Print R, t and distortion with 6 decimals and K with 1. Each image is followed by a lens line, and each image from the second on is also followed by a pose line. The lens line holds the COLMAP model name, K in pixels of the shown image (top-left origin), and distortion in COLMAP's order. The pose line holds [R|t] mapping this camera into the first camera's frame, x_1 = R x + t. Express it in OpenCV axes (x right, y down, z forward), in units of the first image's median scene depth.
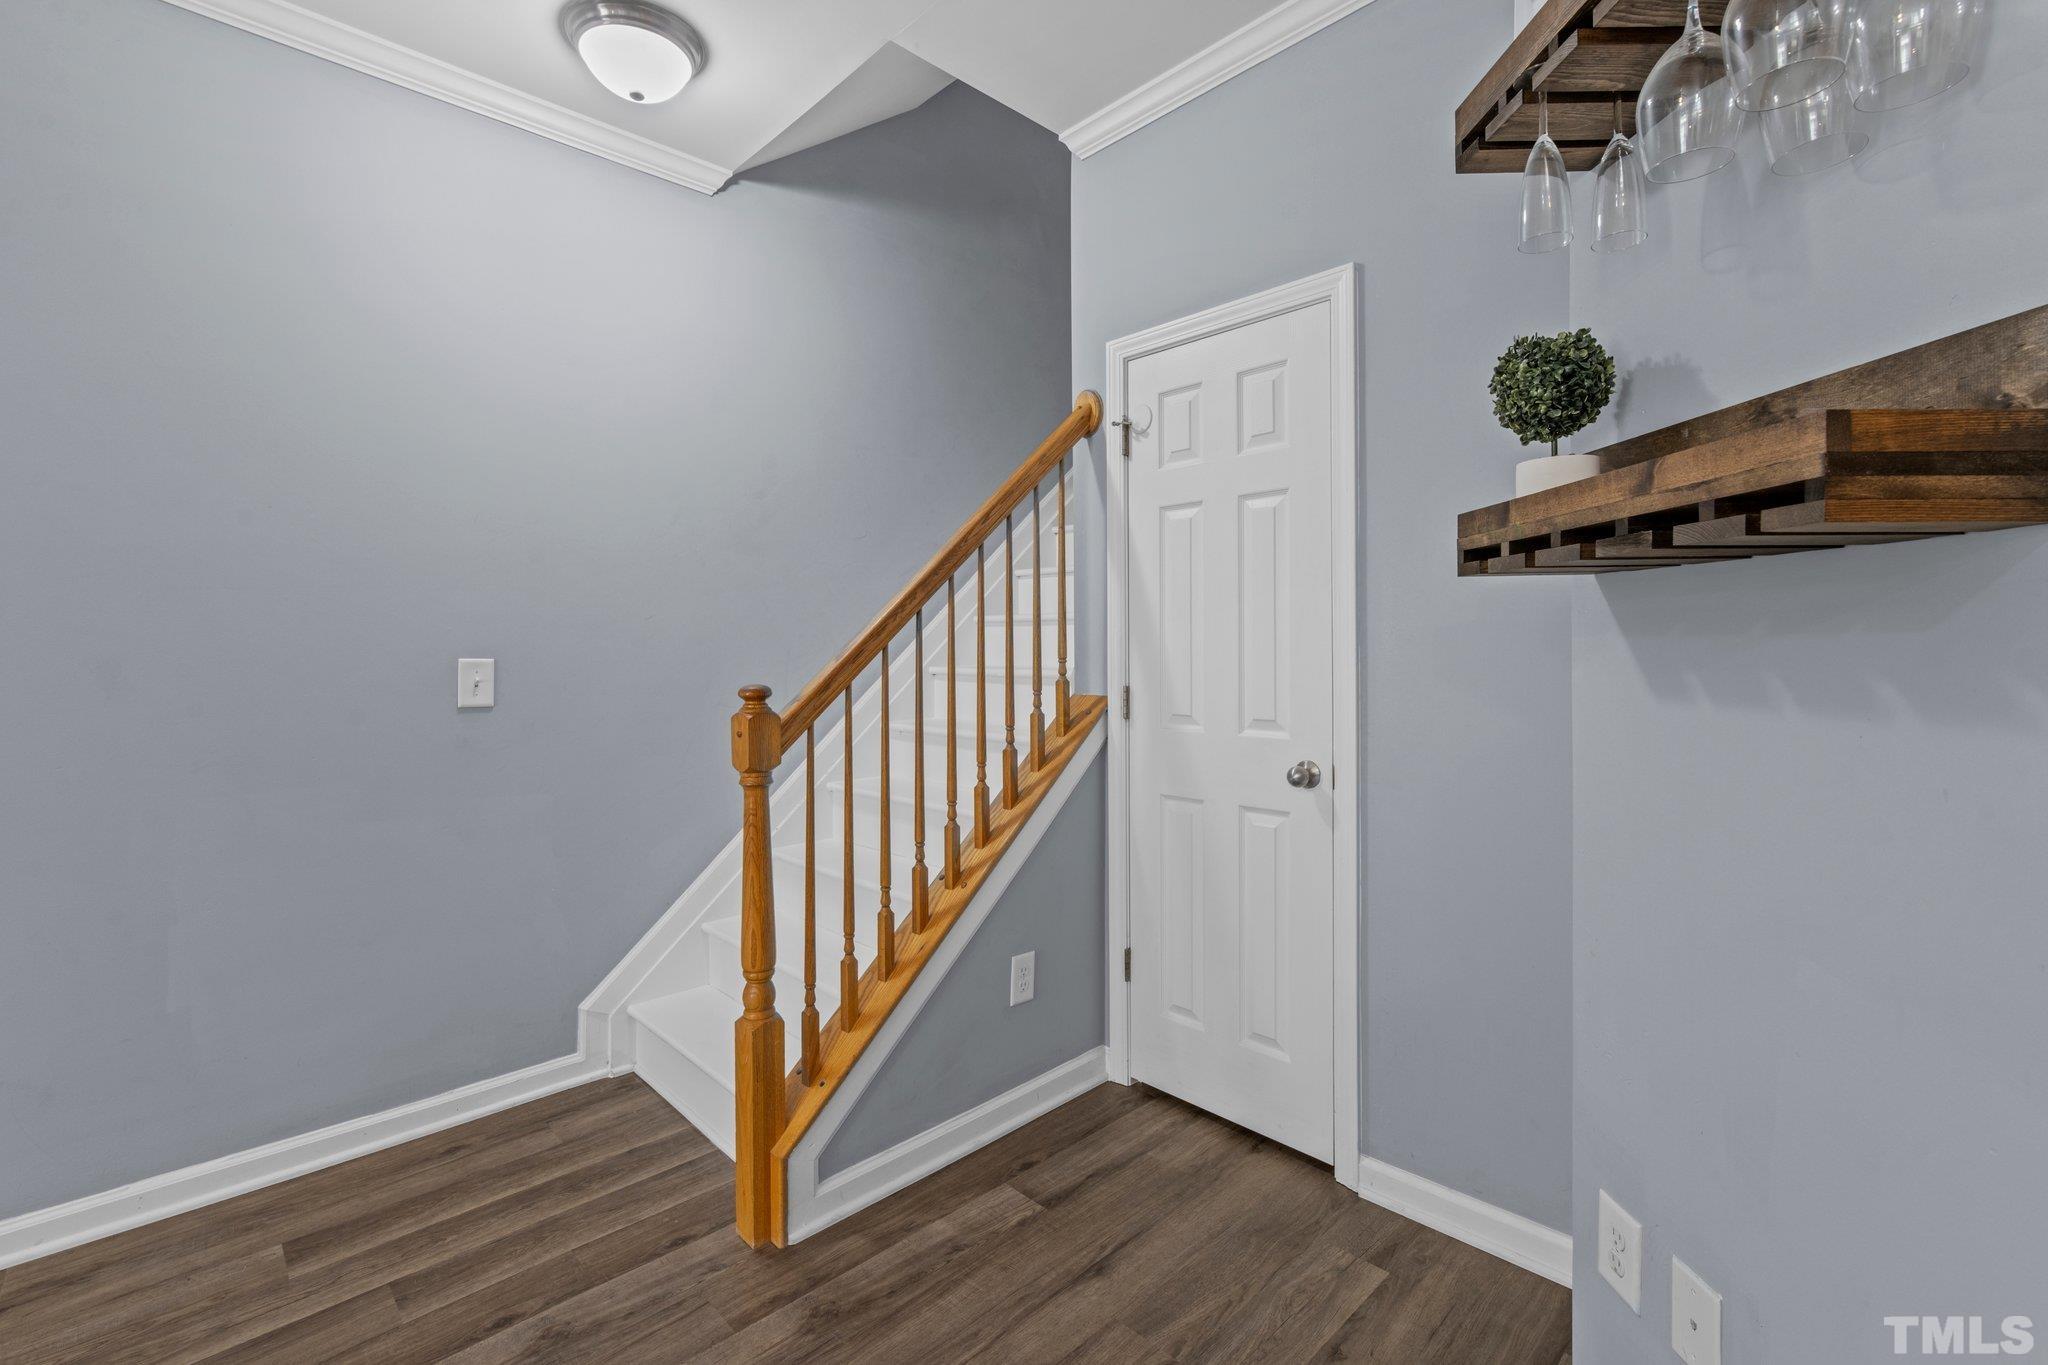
lens RADIAL K [[904.1, 0, 1006.4], [0, 904.1, 658.0], [0, 0, 1]] dist [0.002195, 0.000051]
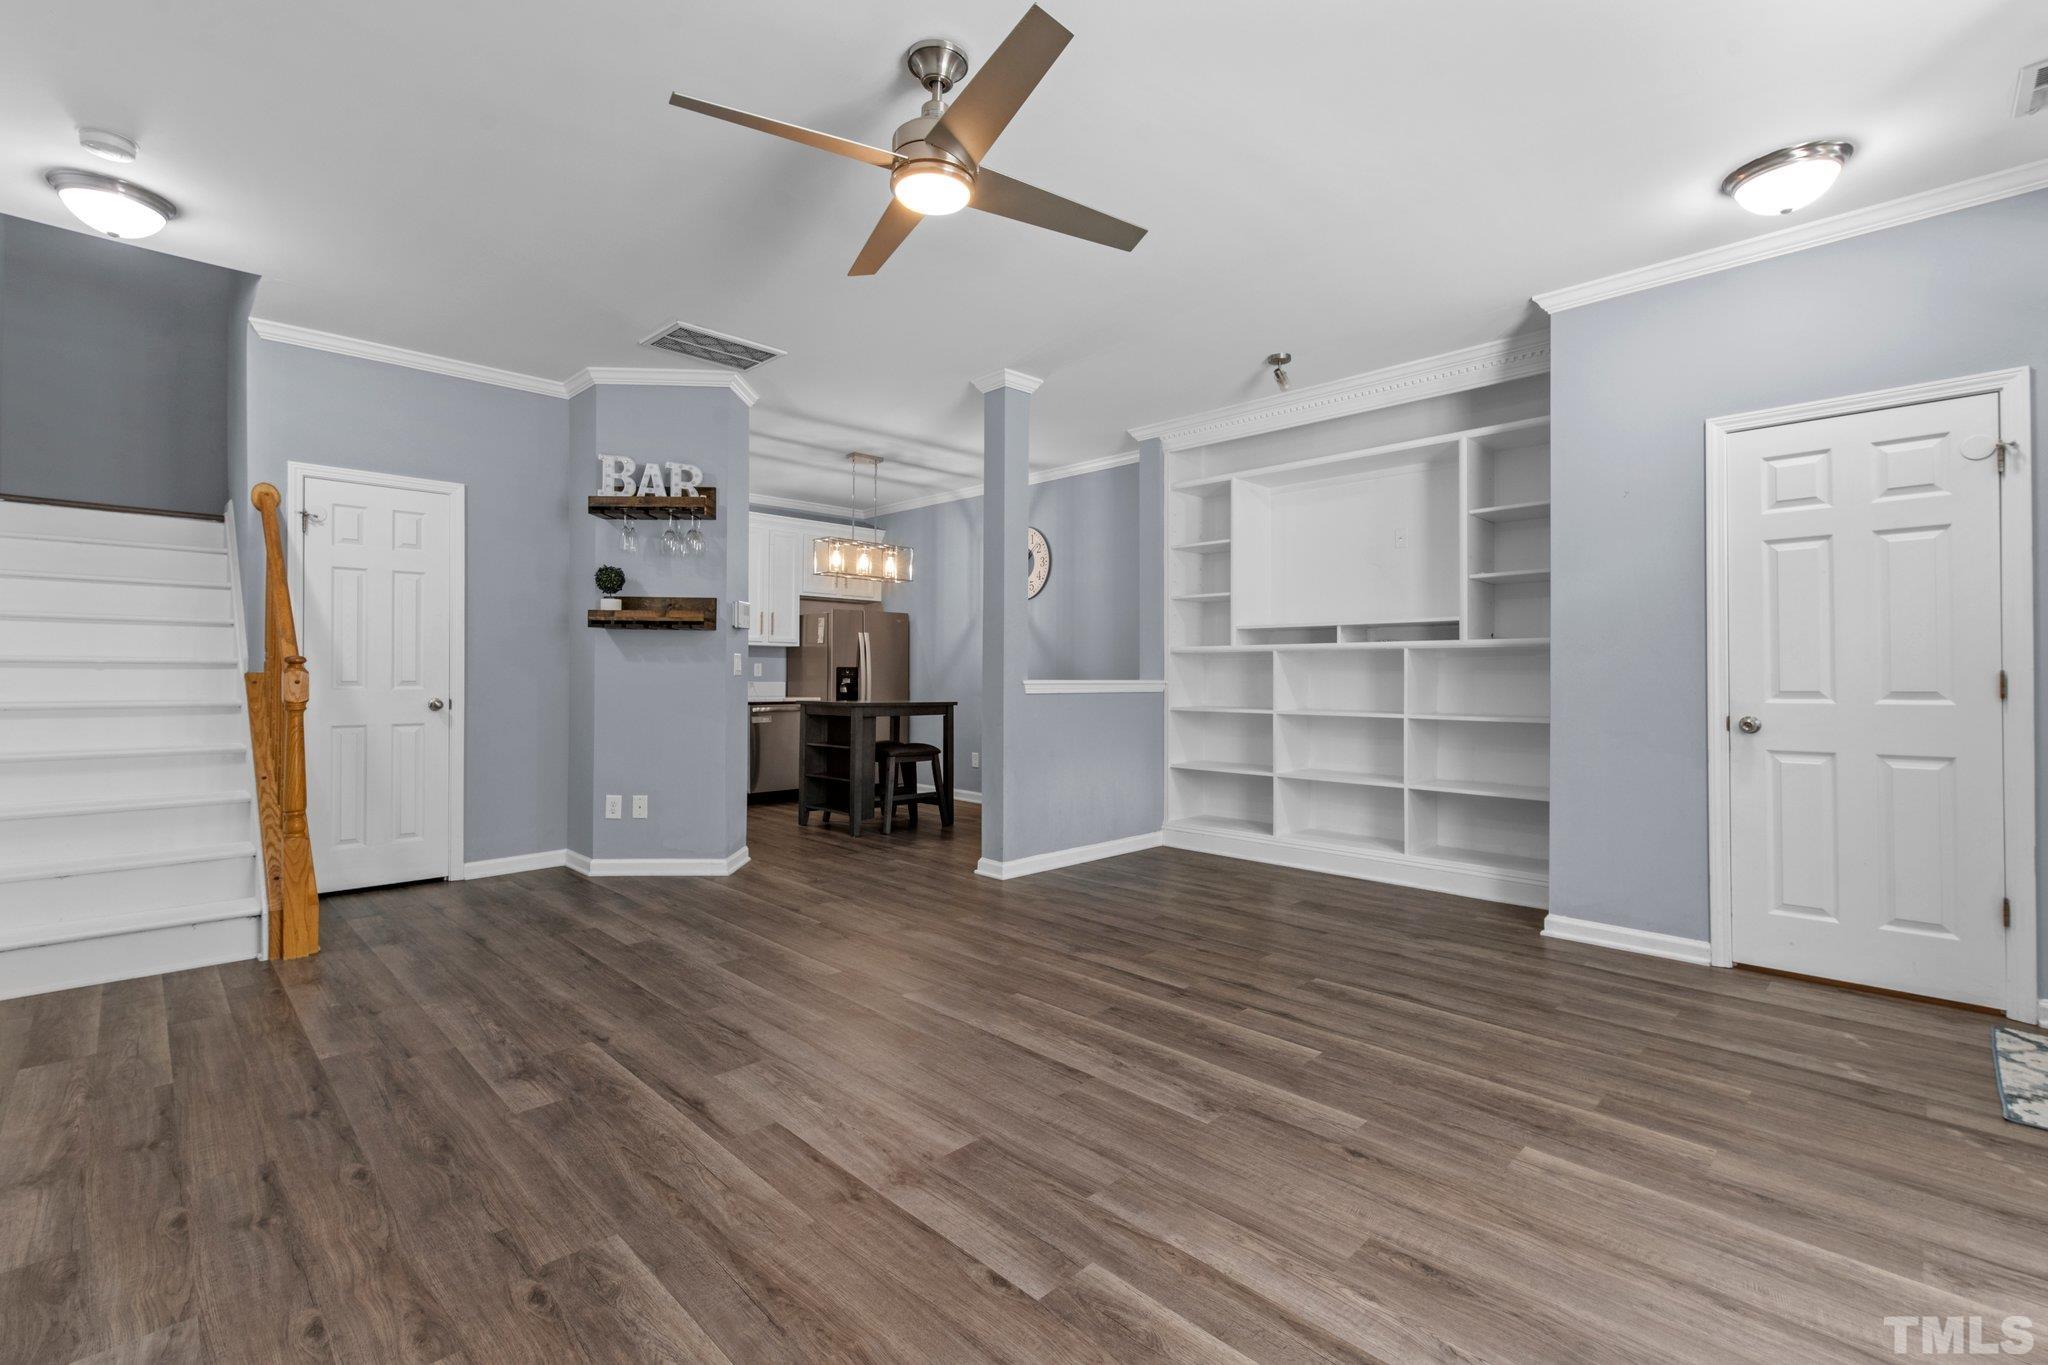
lens RADIAL K [[904.1, 0, 1019.2], [0, 904.1, 675.8], [0, 0, 1]] dist [0.002195, 0.000051]
pose [[-0.011504, 0.002171, 0.999931, -2.349348], [0.004831, 0.999986, -0.002116, 0.086730], [-0.999922, 0.004807, -0.011514, -0.495345]]
